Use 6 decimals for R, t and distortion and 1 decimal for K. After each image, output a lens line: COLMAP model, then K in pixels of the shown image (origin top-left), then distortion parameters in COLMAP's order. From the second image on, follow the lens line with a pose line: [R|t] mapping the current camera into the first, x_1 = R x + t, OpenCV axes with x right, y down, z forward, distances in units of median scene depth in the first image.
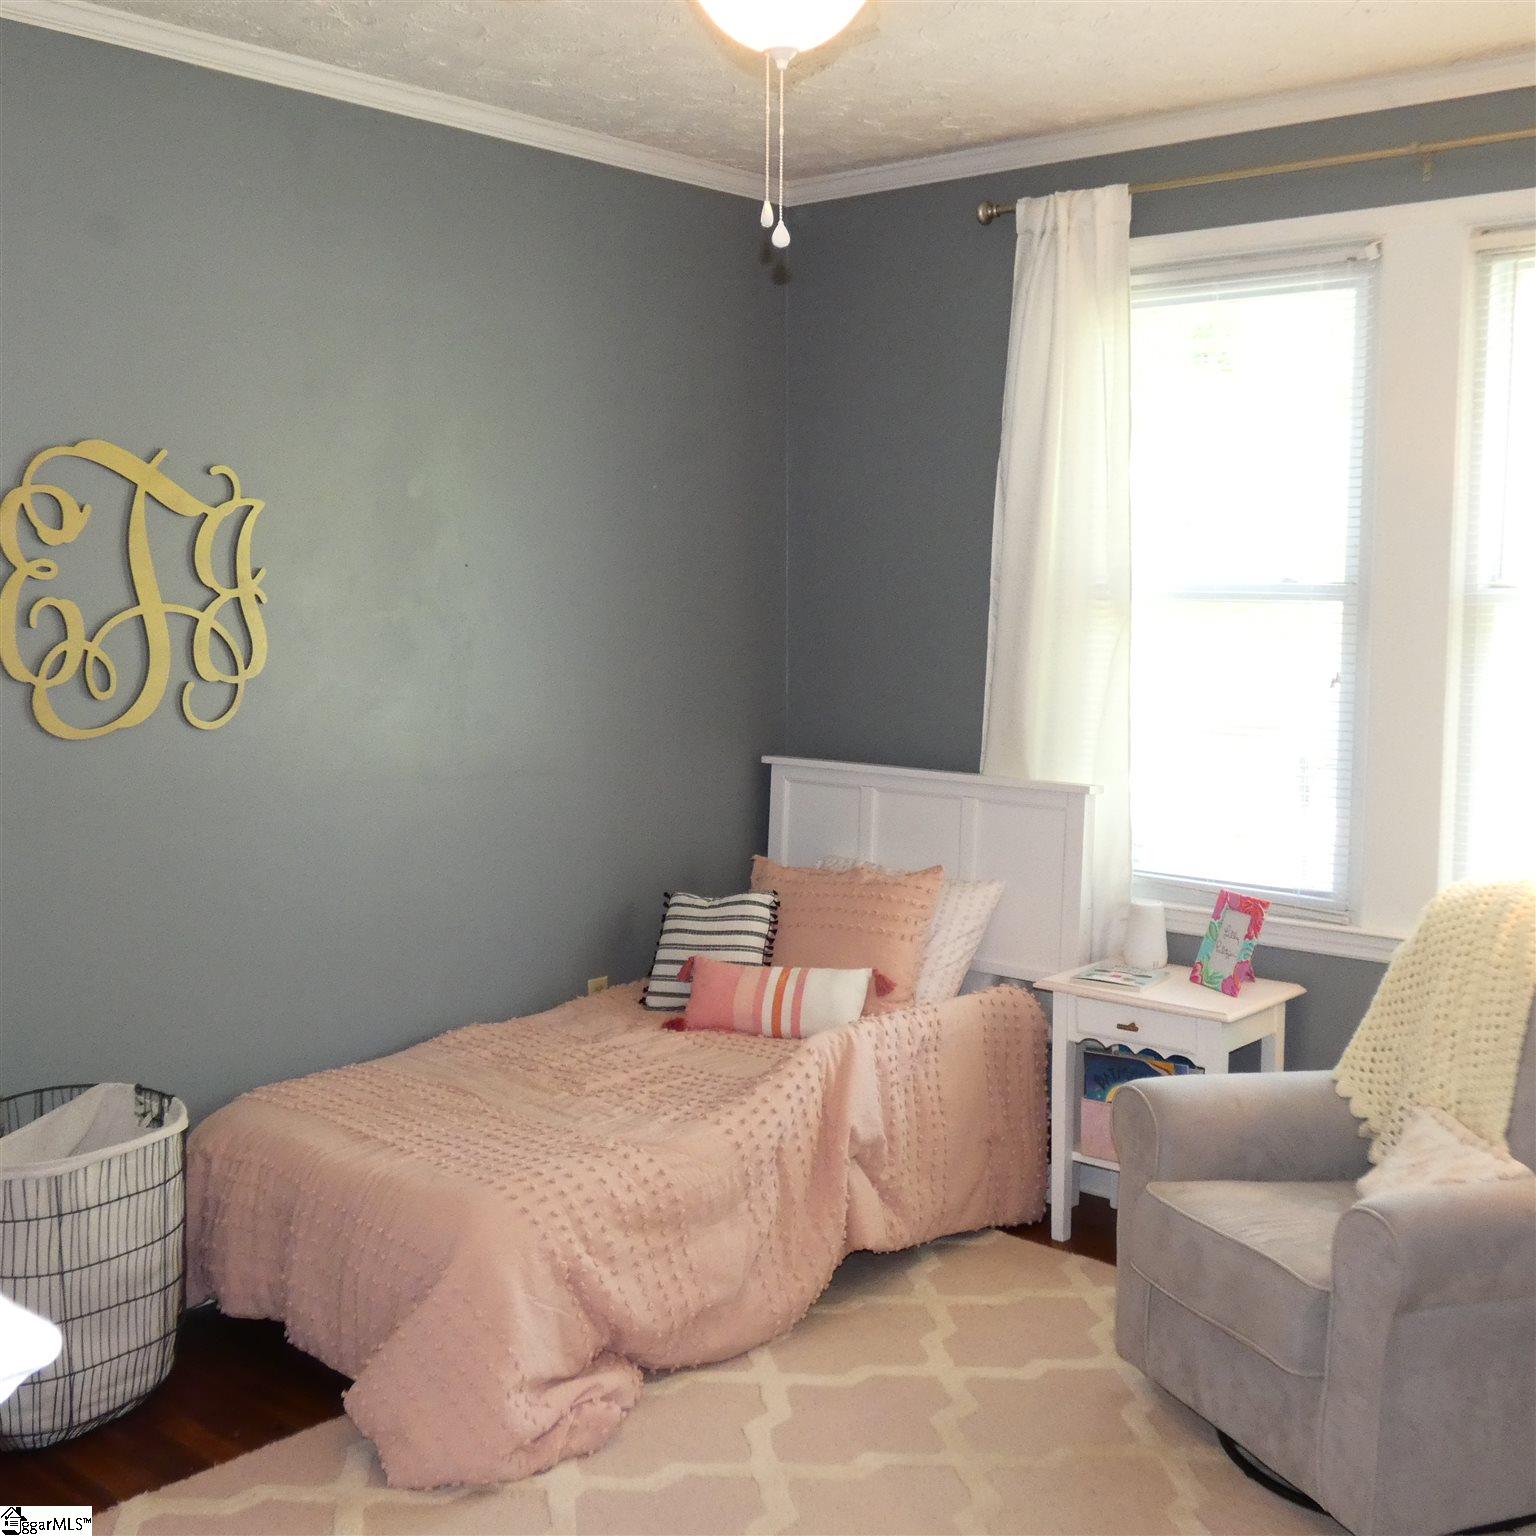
lens RADIAL K [[1814.8, 0, 767.4], [0, 1814.8, 770.4], [0, 0, 1]] dist [-0.006997, 0.000000]
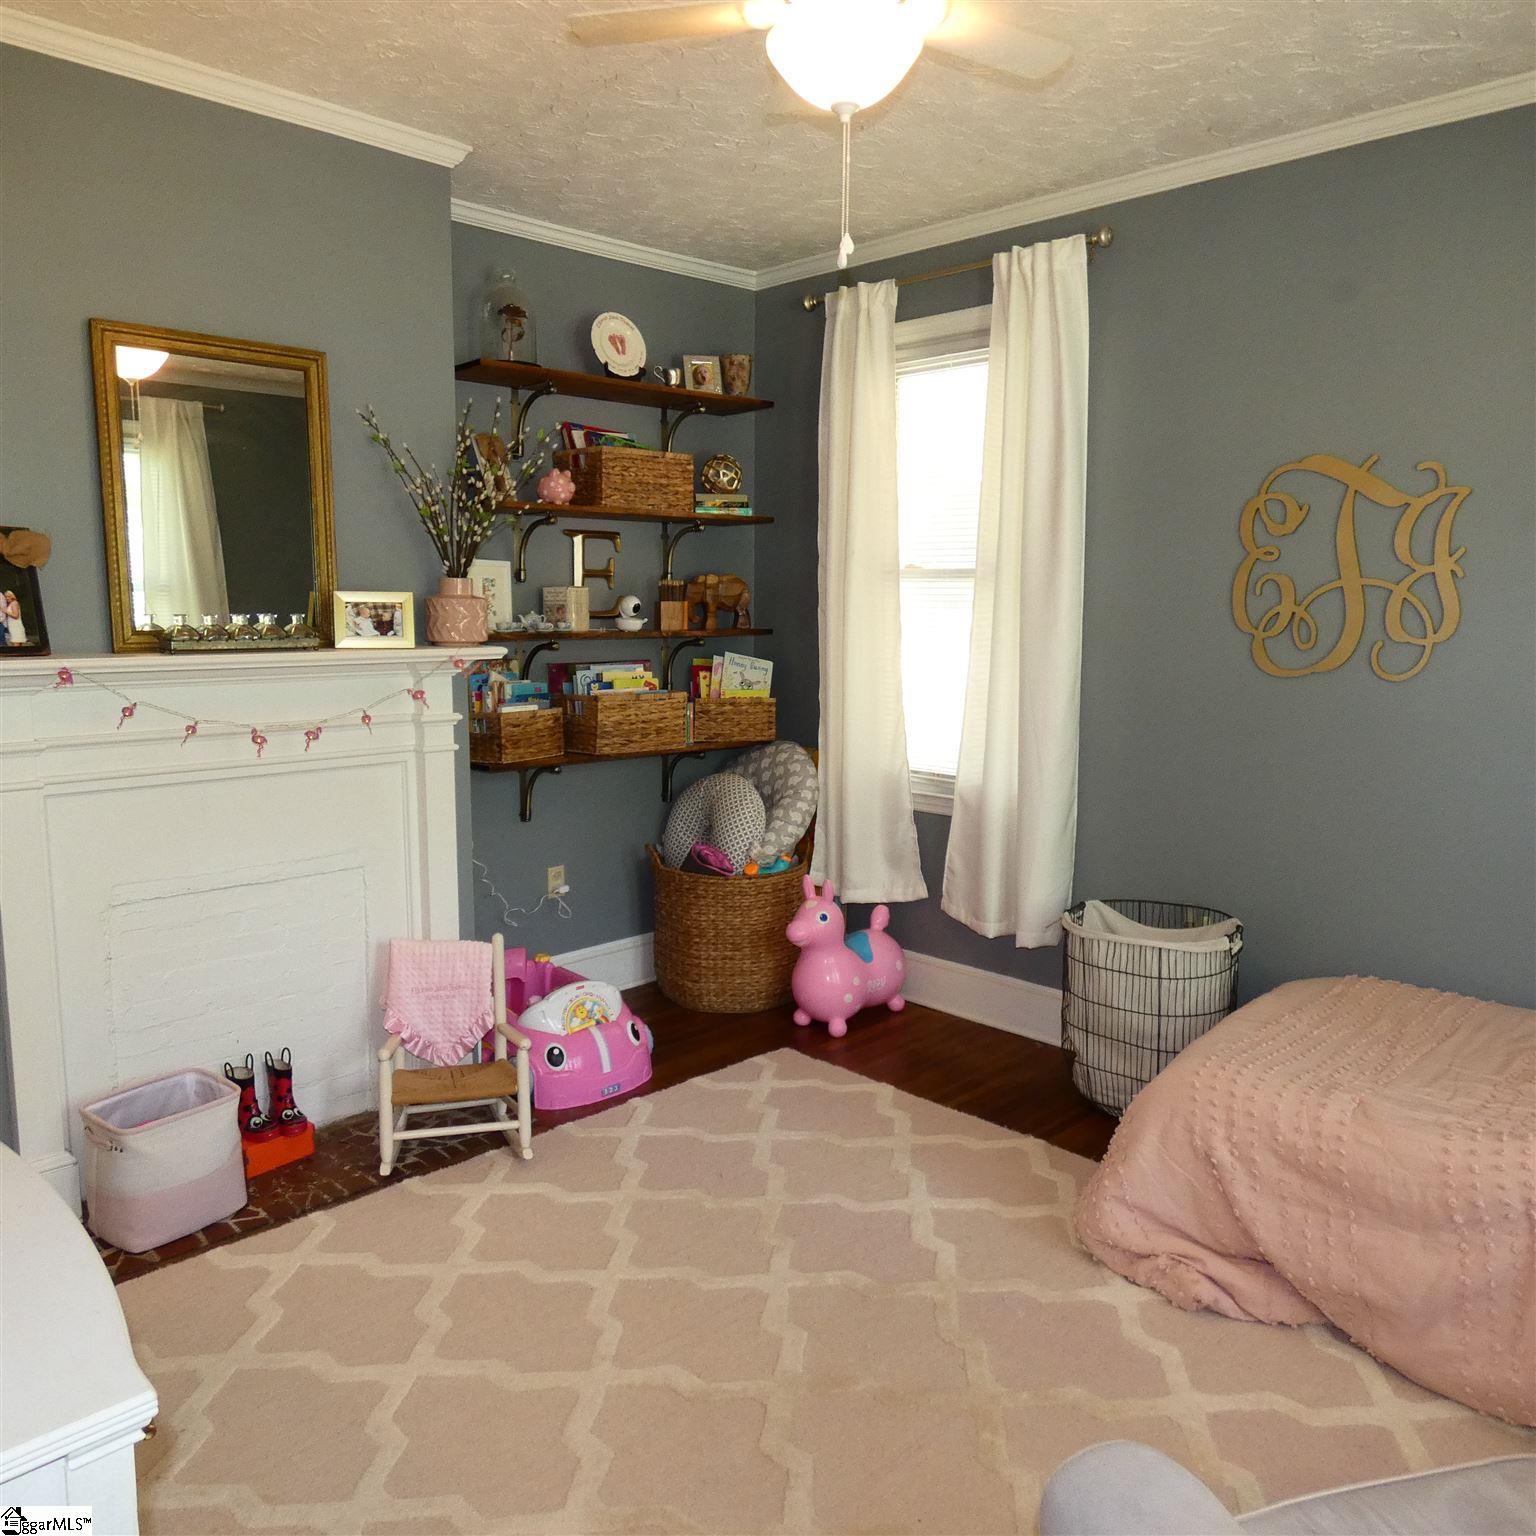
lens RADIAL K [[1235.0, 0, 752.4], [0, 1235.0, 758.5], [0, 0, 1]] dist [-0.008863, 0.000043]
pose [[-0.089252, 0.139710, -0.986162, 0.587206], [-0.087538, 0.985182, 0.147494, -0.058136], [0.992155, 0.099491, -0.075699, 0.664861]]
